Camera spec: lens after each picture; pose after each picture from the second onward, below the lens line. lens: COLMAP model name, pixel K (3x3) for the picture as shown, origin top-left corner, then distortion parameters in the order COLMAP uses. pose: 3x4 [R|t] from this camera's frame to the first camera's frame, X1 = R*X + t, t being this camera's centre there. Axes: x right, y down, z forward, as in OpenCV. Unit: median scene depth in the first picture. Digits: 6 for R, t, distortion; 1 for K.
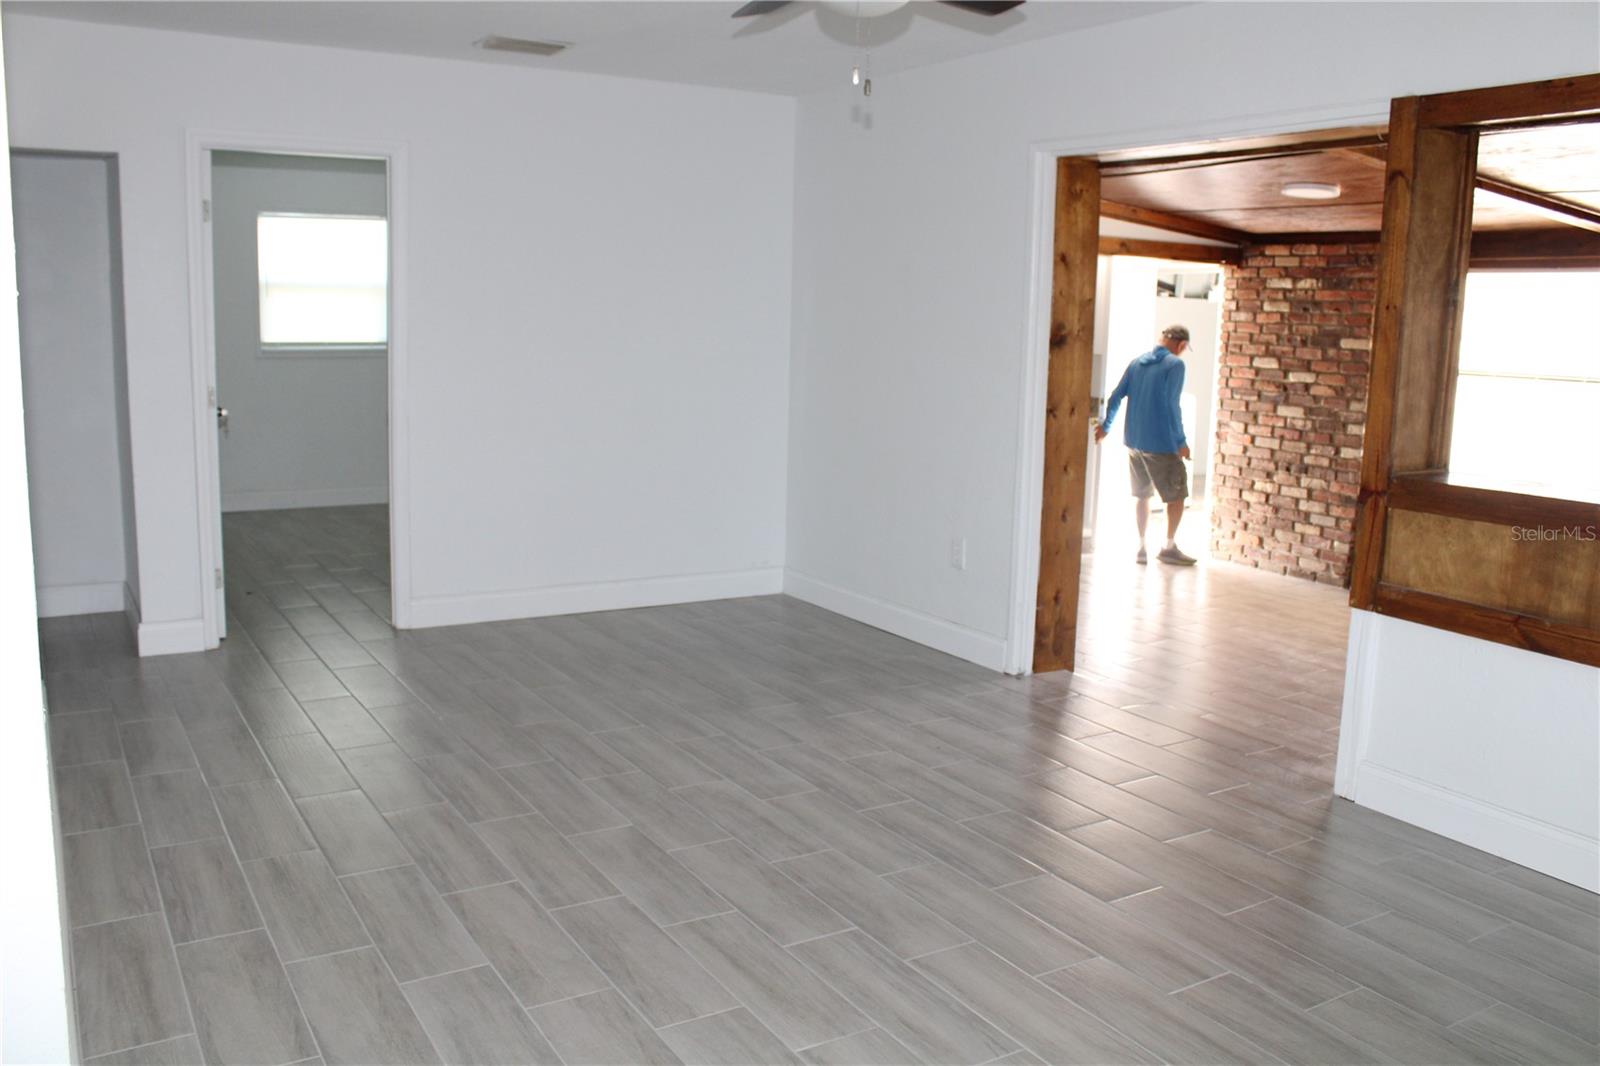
lens RADIAL K [[1324.7, 0, 798.6], [0, 1324.7, 534.2], [0, 0, 1]] dist [-0.116103, 0.071973]
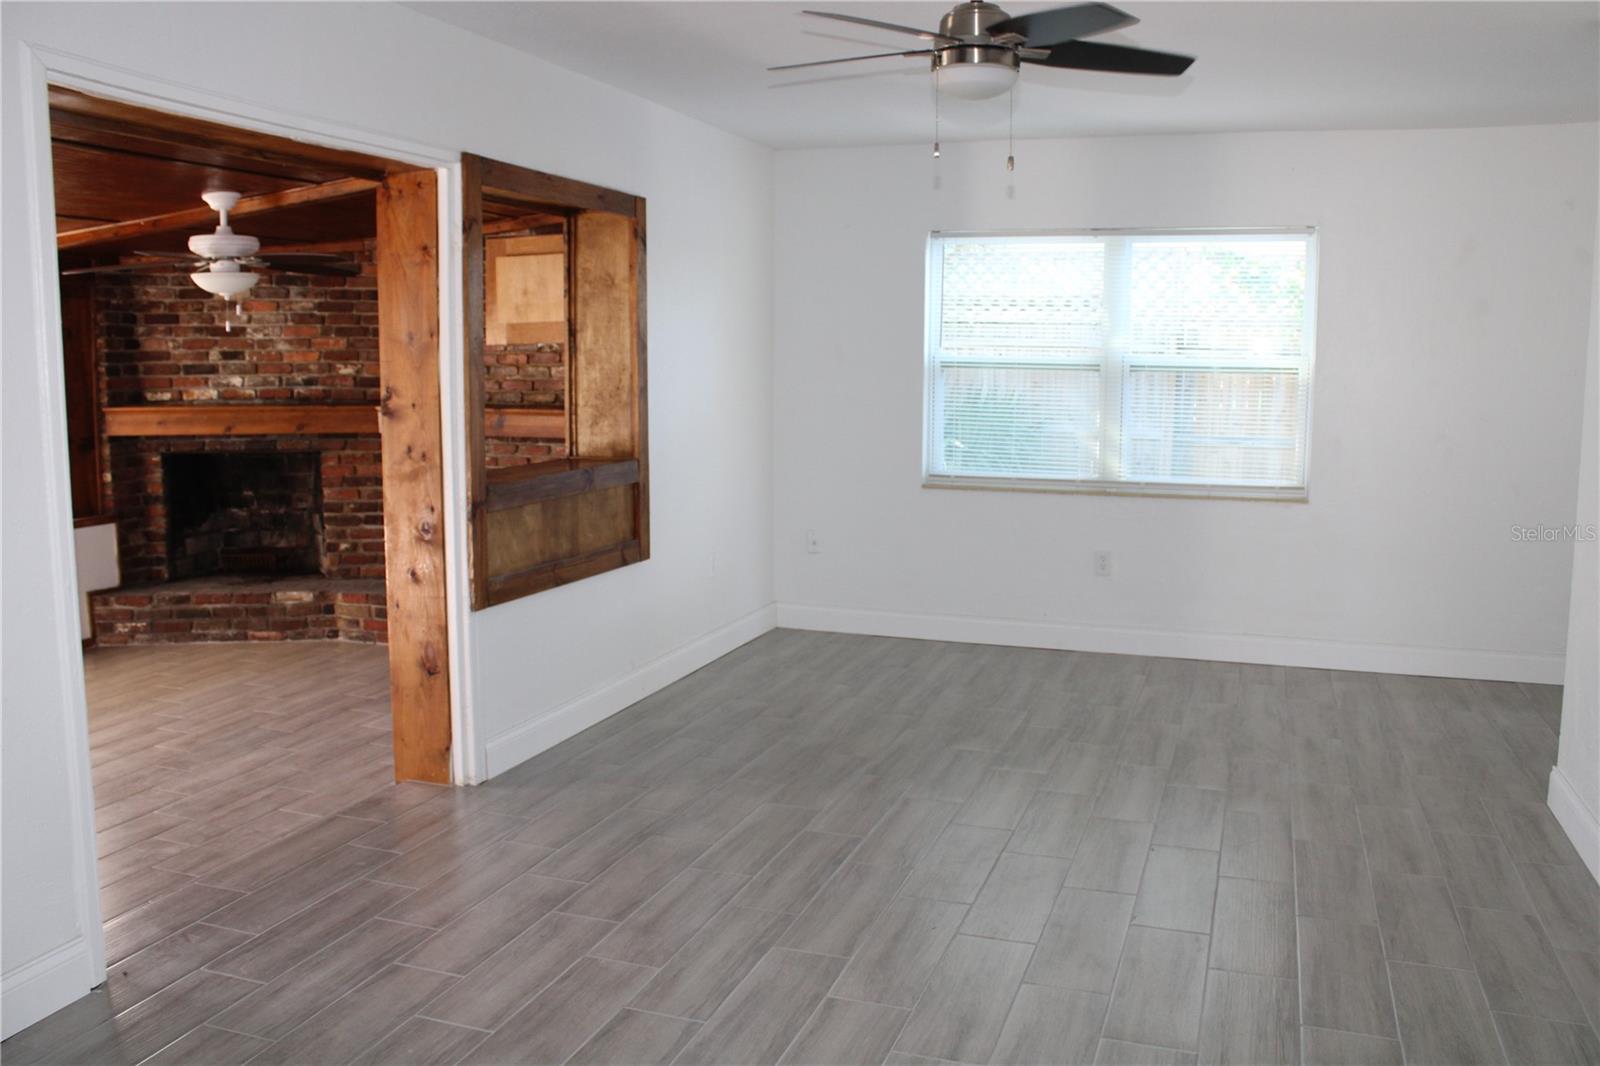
lens RADIAL K [[1324.7, 0, 801.6], [0, 1324.7, 535.2], [0, 0, 1]] dist [-0.116103, 0.071973]
pose [[-0.627863, -0.127480, 0.767813, -0.576451], [0.116026, 0.960143, 0.254290, -0.249379], [-0.769627, 0.248746, -0.588048, 1.387908]]
